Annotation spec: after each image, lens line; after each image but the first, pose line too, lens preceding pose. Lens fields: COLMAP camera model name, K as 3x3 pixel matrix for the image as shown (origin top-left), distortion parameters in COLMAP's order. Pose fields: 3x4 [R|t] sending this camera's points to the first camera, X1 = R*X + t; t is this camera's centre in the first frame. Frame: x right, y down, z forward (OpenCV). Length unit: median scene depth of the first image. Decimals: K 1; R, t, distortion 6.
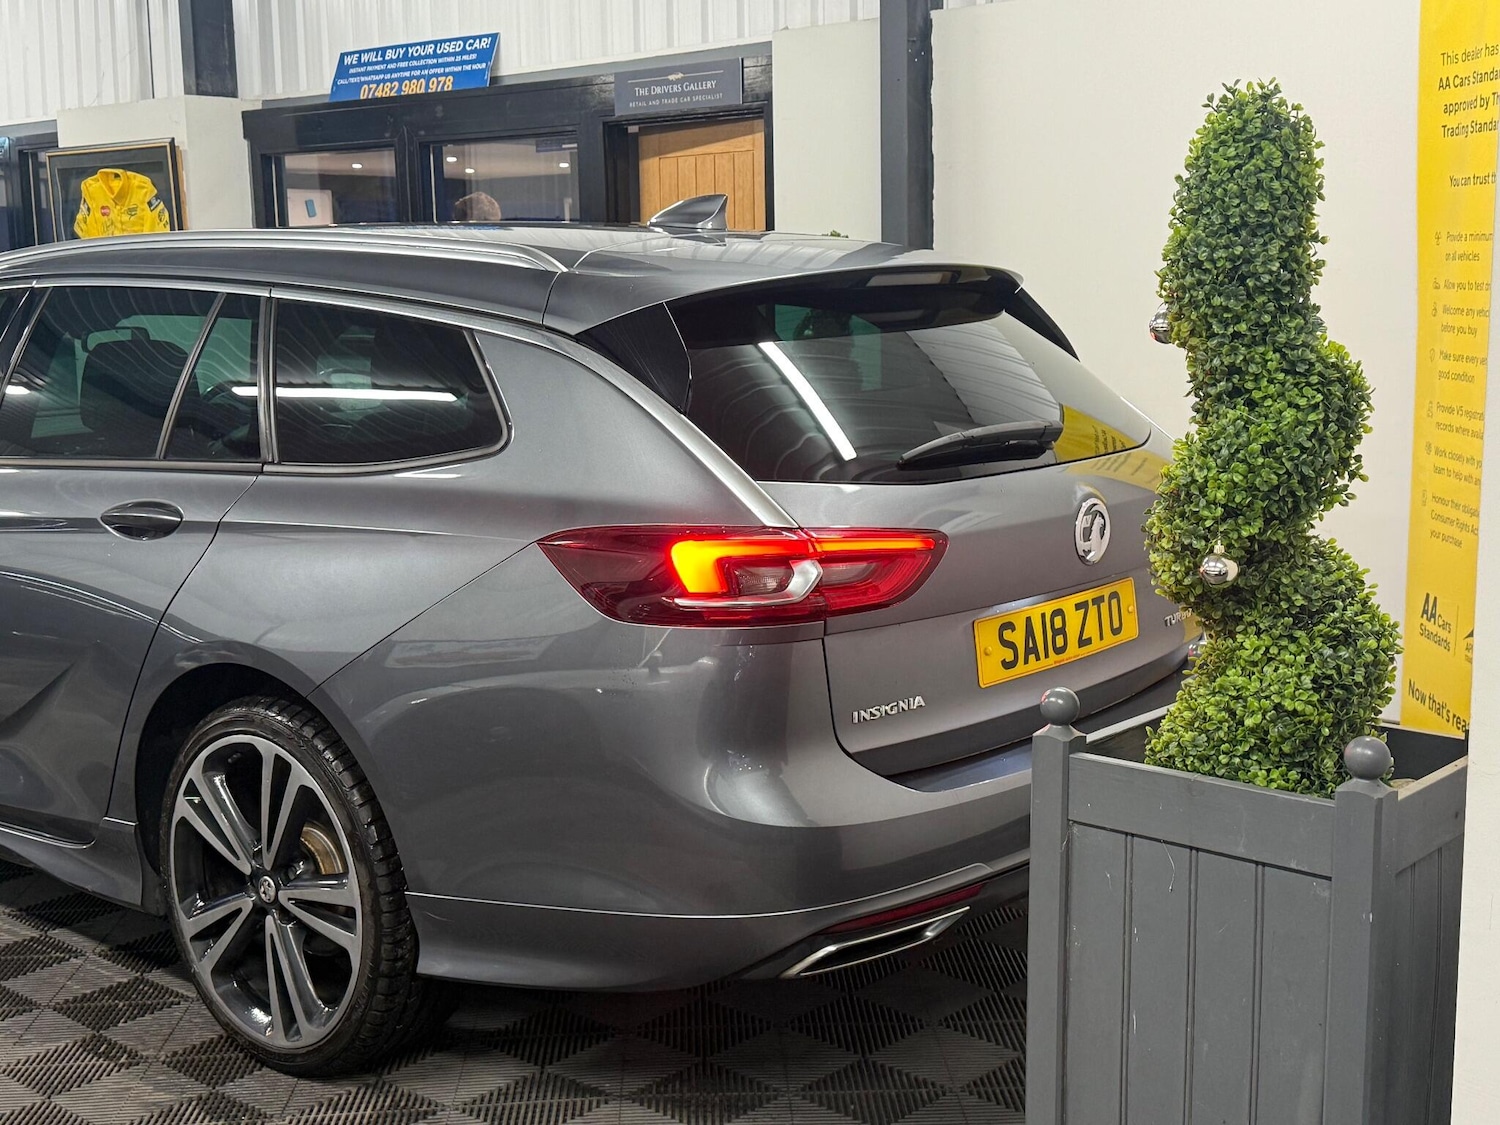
lens RADIAL K [[1849.8, 0, 746.5], [0, 1849.8, 563.9], [0, 0, 1]] dist [0.222377, -0.515258]
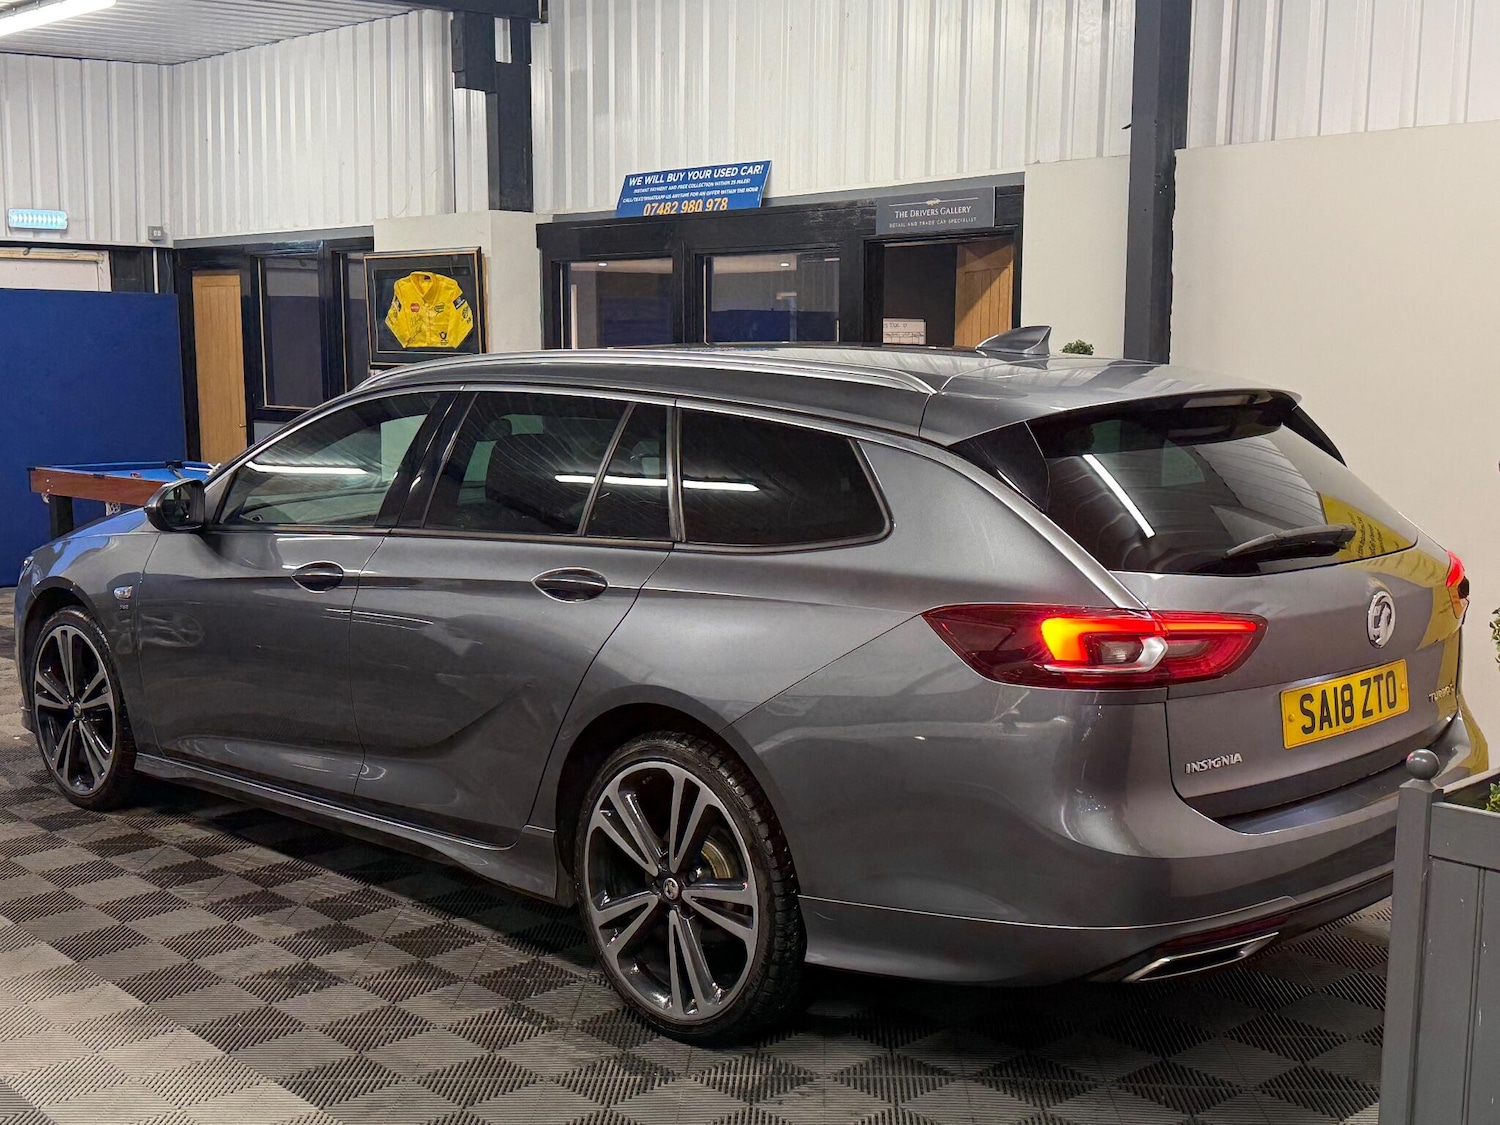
lens RADIAL K [[1741.8, 0, 748.9], [0, 1741.8, 570.5], [0, 0, 1]] dist [0.187947, -0.343373]
pose [[0.996153, 0.028703, -0.082795, -0.116835], [-0.031174, 0.999102, -0.028702, -0.003563], [0.081896, 0.031173, 0.996153, -0.146121]]
